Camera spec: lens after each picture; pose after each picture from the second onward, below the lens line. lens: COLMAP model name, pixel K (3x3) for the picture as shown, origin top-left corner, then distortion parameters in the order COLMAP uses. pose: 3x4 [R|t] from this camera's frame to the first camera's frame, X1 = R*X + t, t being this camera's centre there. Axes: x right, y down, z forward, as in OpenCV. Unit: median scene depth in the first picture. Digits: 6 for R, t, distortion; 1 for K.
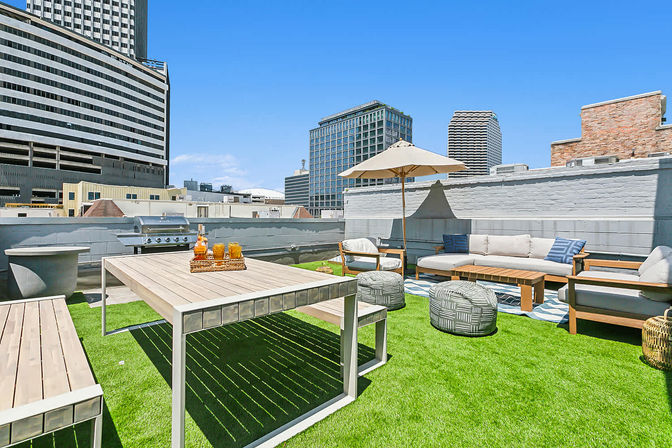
lens RADIAL K [[309.5, 0, 338.3], [0, 309.5, 214.7], [0, 0, 1]] dist [-0.000007, 0.000857]
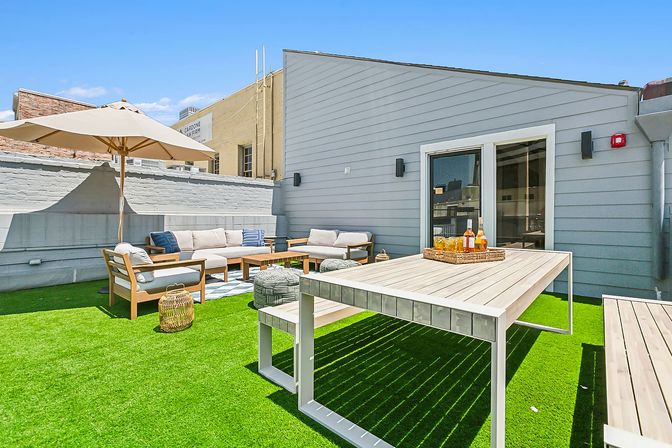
lens RADIAL K [[309.5, 0, 334.7], [0, 309.5, 218.7], [0, 0, 1]] dist [-0.000007, 0.000857]
pose [[-0.071061, -0.006519, 0.997451, -0.536287], [-0.012067, 0.999911, 0.005676, 0.014855], [-0.997399, -0.011633, -0.071133, 0.590573]]
